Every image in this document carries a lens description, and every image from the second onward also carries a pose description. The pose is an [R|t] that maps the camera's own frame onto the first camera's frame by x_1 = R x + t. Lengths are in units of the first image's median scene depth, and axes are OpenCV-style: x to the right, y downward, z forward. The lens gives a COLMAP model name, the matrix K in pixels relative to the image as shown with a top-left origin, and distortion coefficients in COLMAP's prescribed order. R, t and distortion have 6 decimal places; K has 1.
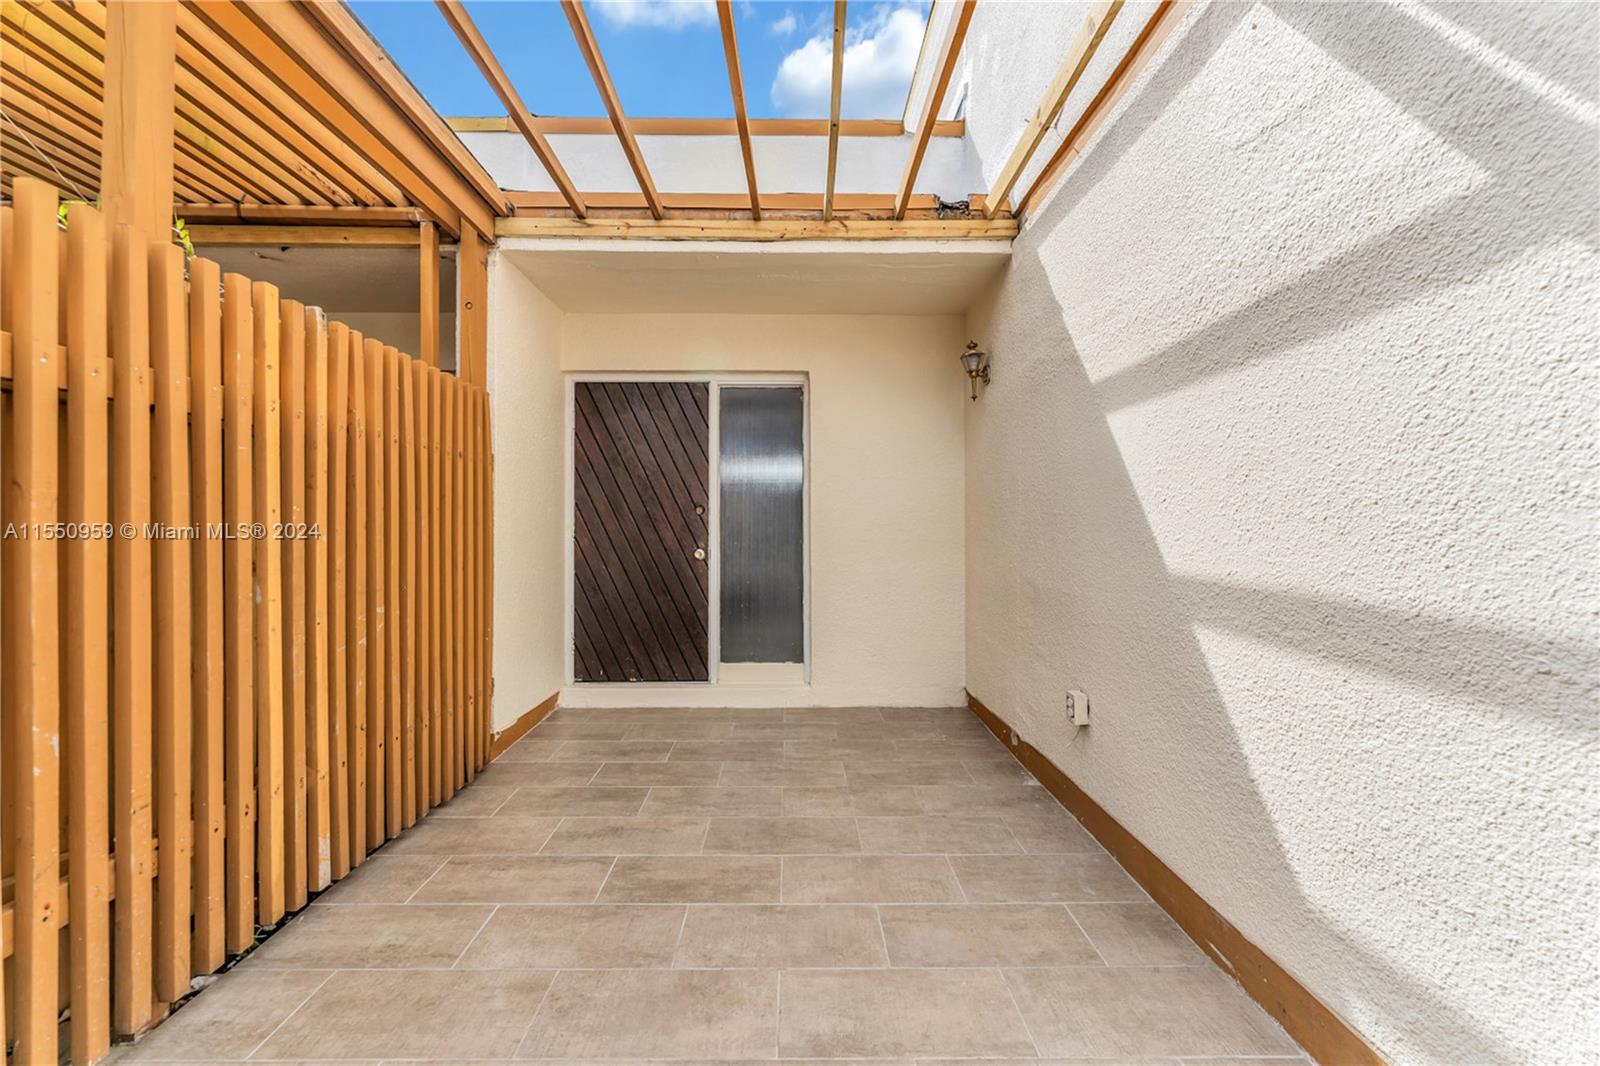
lens RADIAL K [[660.3, 0, 798.7], [0, 660.3, 531.7], [0, 0, 1]] dist [0.002575, -0.000324]
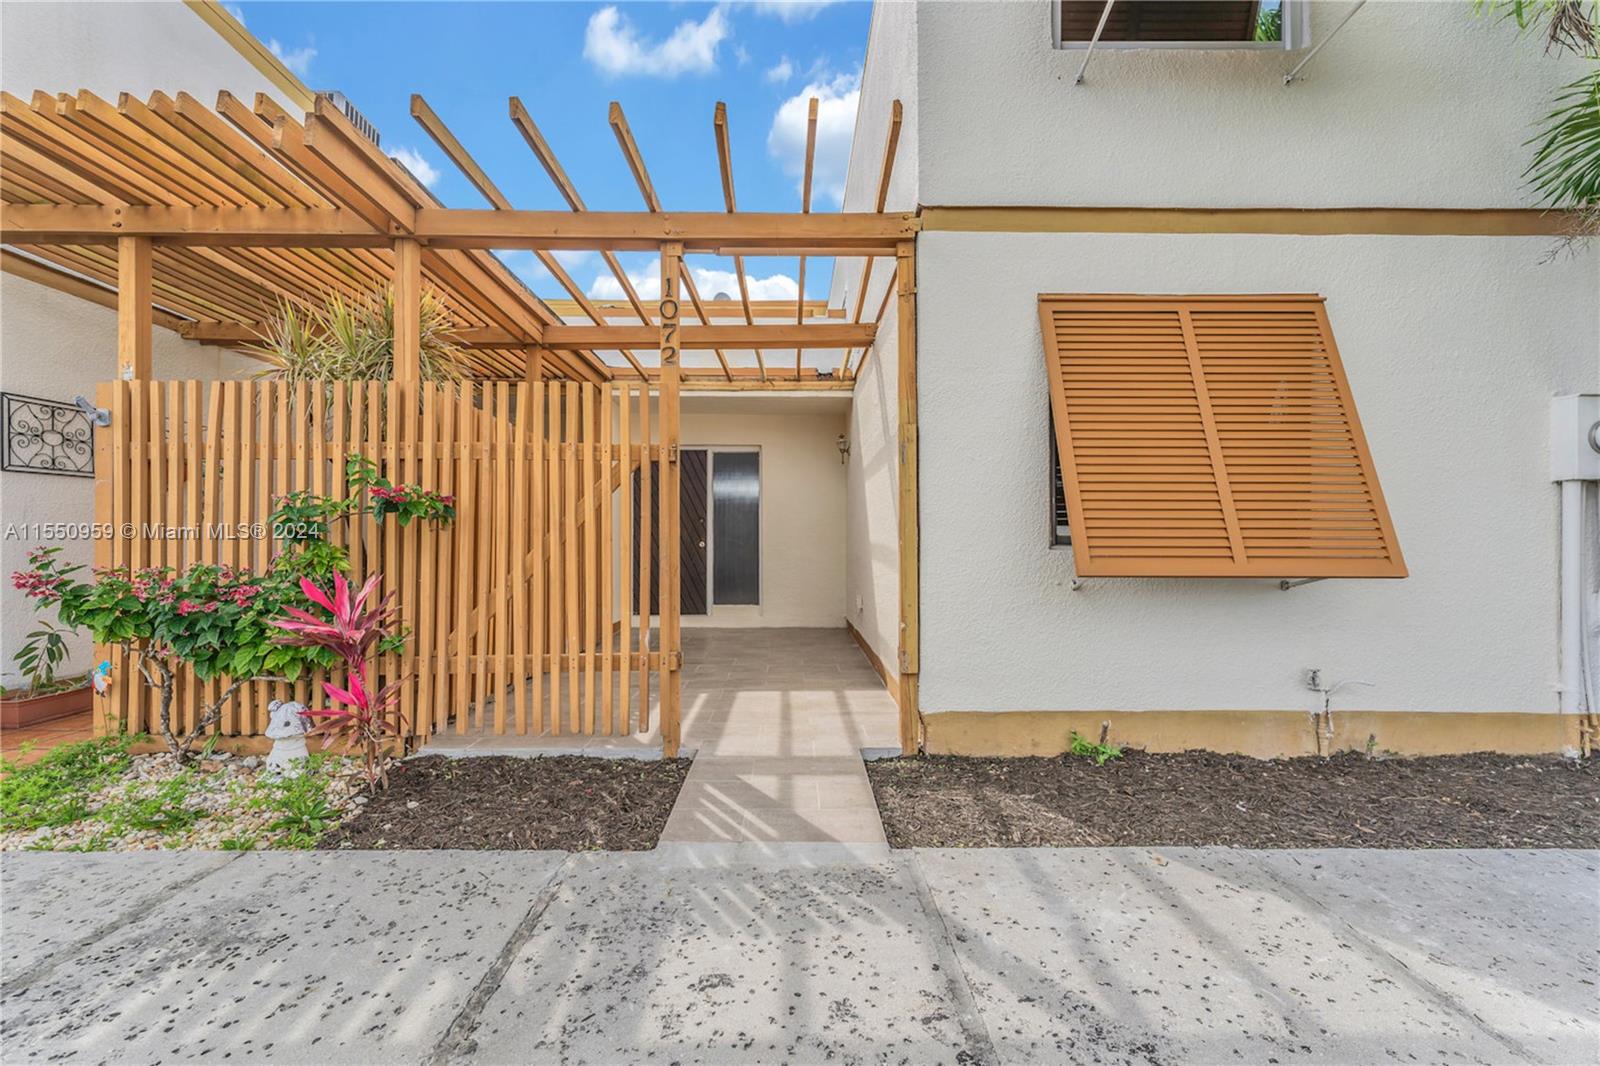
lens RADIAL K [[660.3, 0, 795.2], [0, 660.3, 534.8], [0, 0, 1]] dist [0.002575, -0.000324]
pose [[0.999948, 0.003290, -0.009656, 0.123556], [-0.003353, 0.999973, -0.006510, 0.018596], [0.009634, 0.006543, 0.999932, -0.810907]]
